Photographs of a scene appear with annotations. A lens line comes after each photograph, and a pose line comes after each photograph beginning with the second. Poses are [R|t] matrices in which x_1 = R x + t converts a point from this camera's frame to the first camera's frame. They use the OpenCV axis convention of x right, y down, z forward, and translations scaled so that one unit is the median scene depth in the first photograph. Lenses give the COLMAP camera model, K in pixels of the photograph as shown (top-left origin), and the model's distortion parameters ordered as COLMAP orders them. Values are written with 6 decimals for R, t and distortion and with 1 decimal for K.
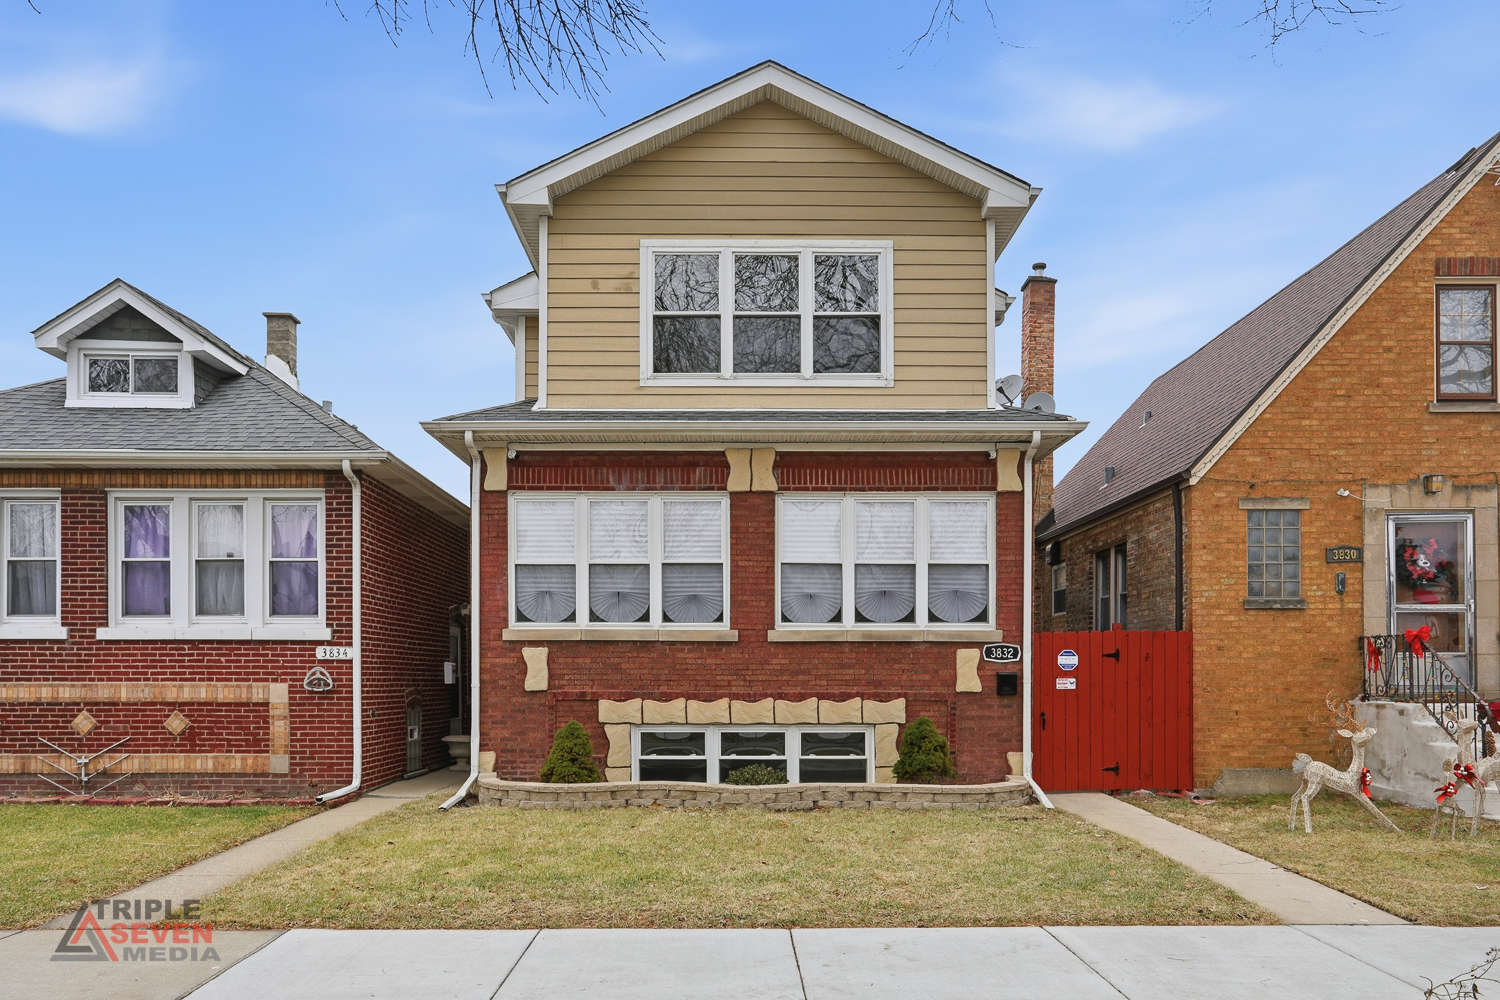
lens RADIAL K [[995.6, 0, 747.3], [0, 995.6, 414.5], [0, 0, 1]] dist [-0.040138, 0.043355]
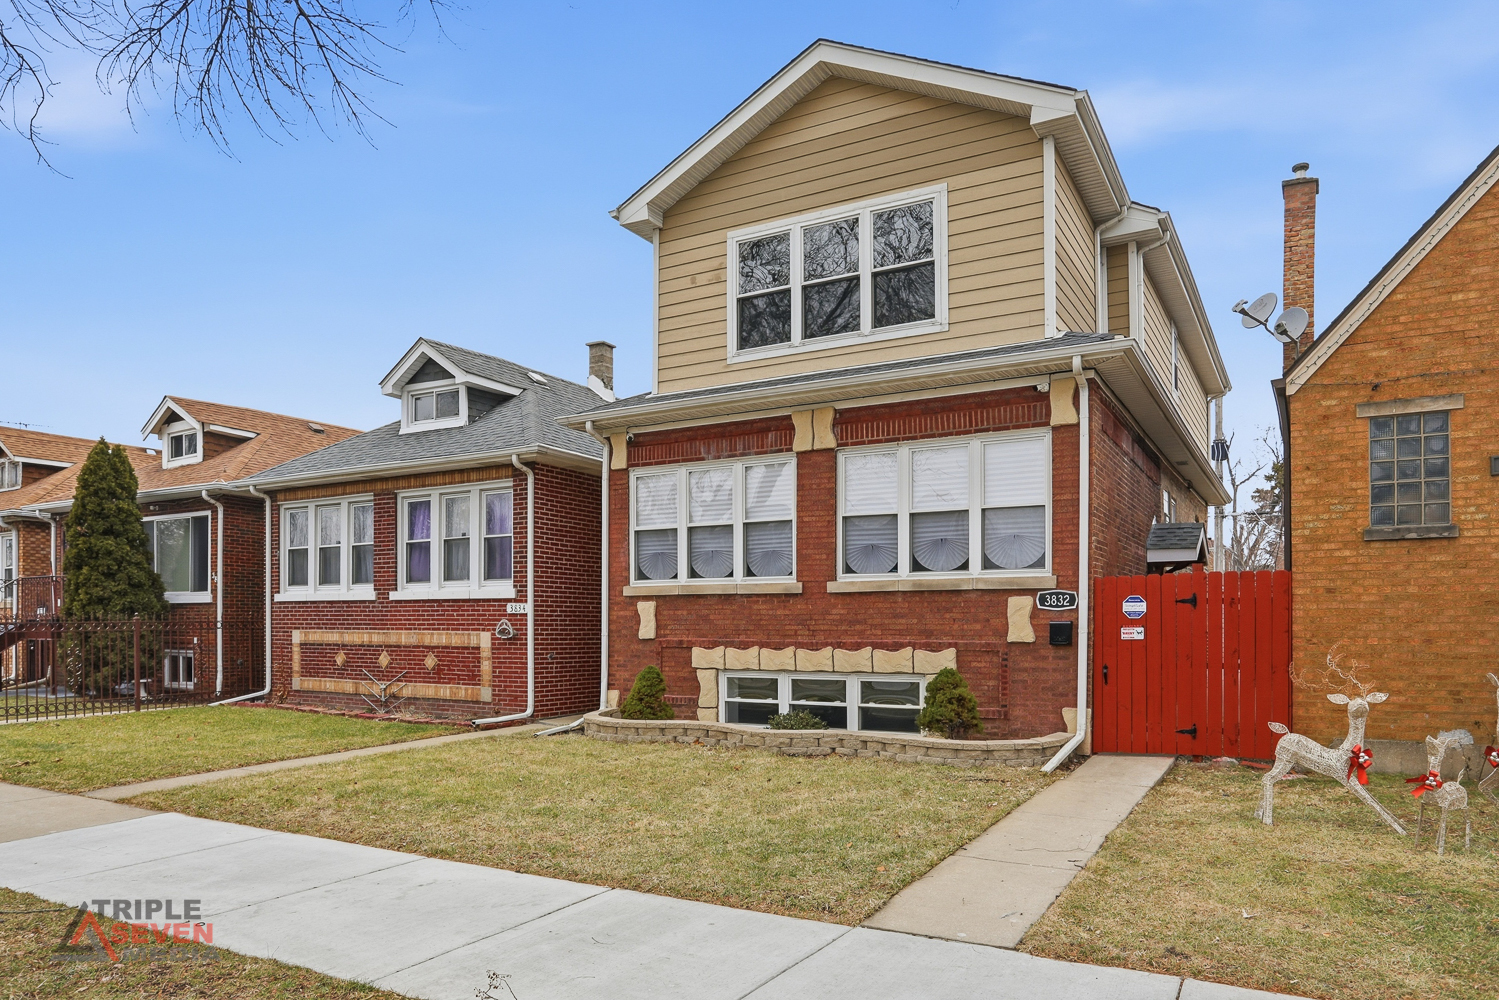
lens RADIAL K [[879.7, 0, 742.3], [0, 879.7, 406.3], [0, 0, 1]] dist [-0.043636, 0.026369]
pose [[0.887552, -0.112562, -0.446746, 0.366139], [0.117659, 0.992918, -0.016422, 0.038801], [0.445430, -0.037989, 0.894510, 0.143709]]
